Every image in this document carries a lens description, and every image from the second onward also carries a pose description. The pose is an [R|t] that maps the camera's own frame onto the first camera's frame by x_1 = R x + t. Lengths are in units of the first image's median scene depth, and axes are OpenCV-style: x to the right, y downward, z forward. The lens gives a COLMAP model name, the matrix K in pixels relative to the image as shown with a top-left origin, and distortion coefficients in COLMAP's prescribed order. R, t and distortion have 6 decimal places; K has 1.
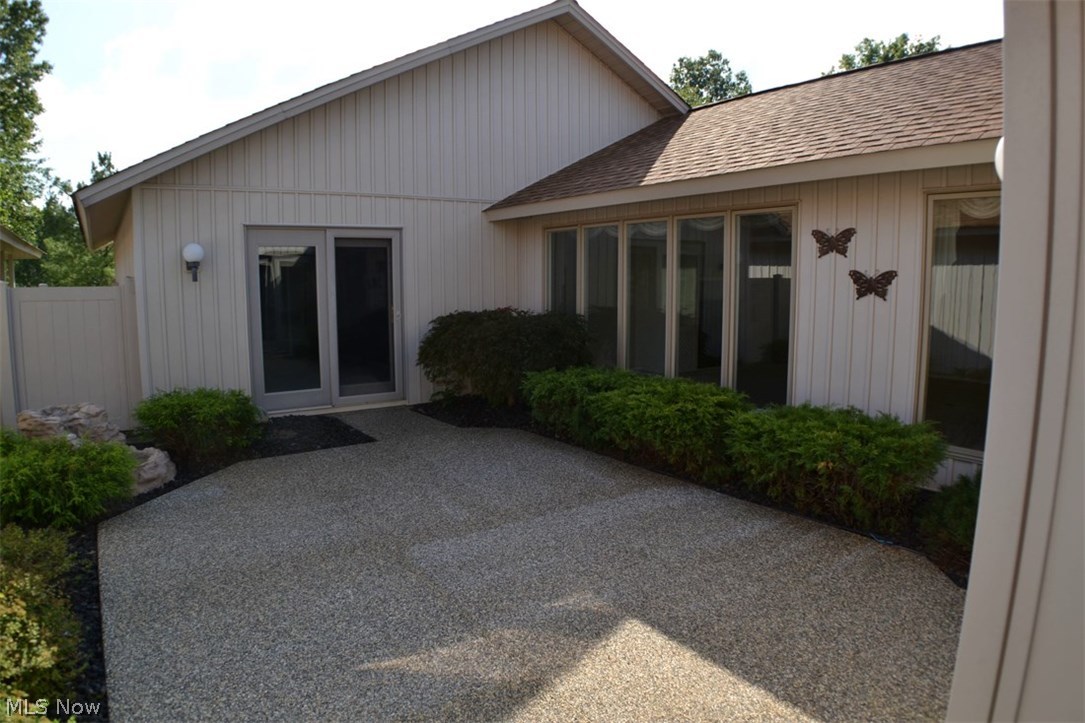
lens RADIAL K [[691.4, 0, 542.3], [0, 691.4, 369.3], [0, 0, 1]] dist [-0.163764, 0.037030]
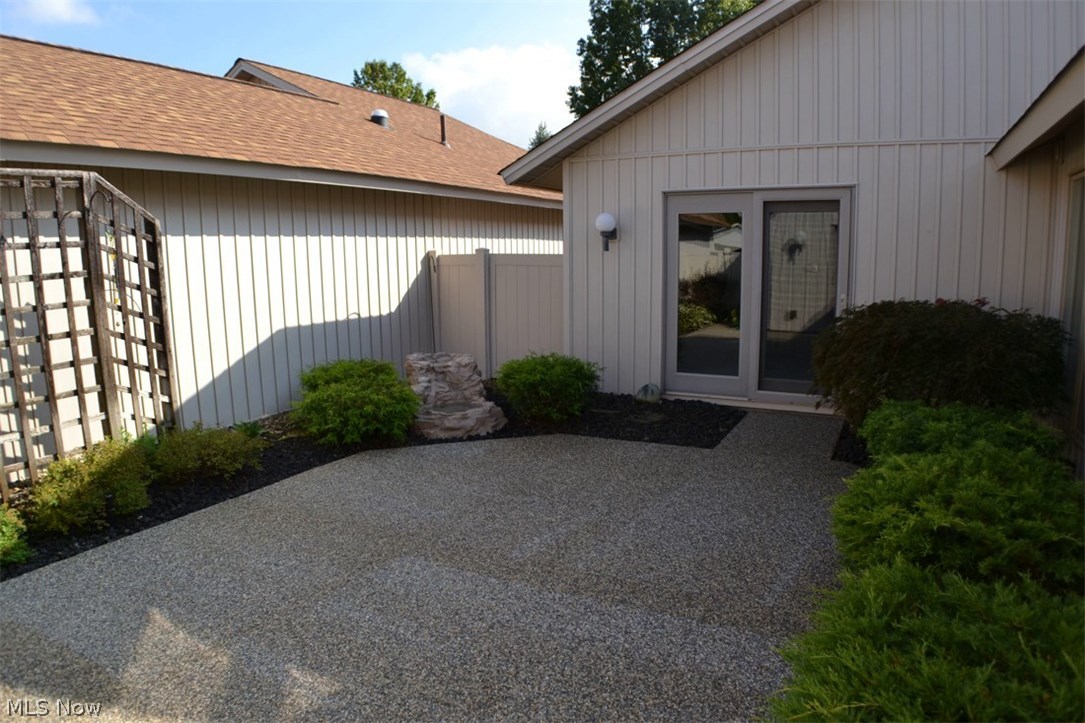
lens RADIAL K [[691.4, 0, 538.3], [0, 691.4, 370.9], [0, 0, 1]] dist [-0.163764, 0.037030]
pose [[0.454252, 0.144480, -0.879079, 0.475543], [-0.102316, 0.988693, 0.109625, -0.071627], [0.884978, 0.040146, 0.463898, 0.541471]]
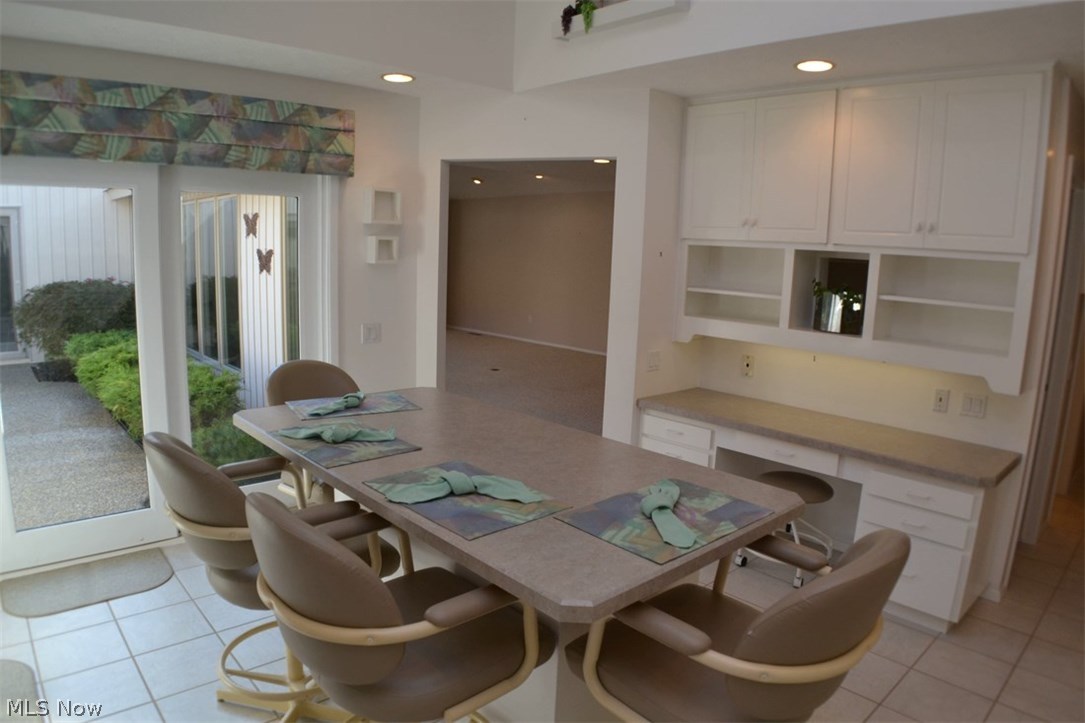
lens RADIAL K [[691.4, 0, 533.4], [0, 691.4, 370.7], [0, 0, 1]] dist [-0.163764, 0.037030]
pose [[0.990345, 0.013211, 0.137996, 0.766852], [-0.019672, 0.998768, 0.045558, 0.001873], [-0.137224, -0.047833, 0.989384, -0.233637]]
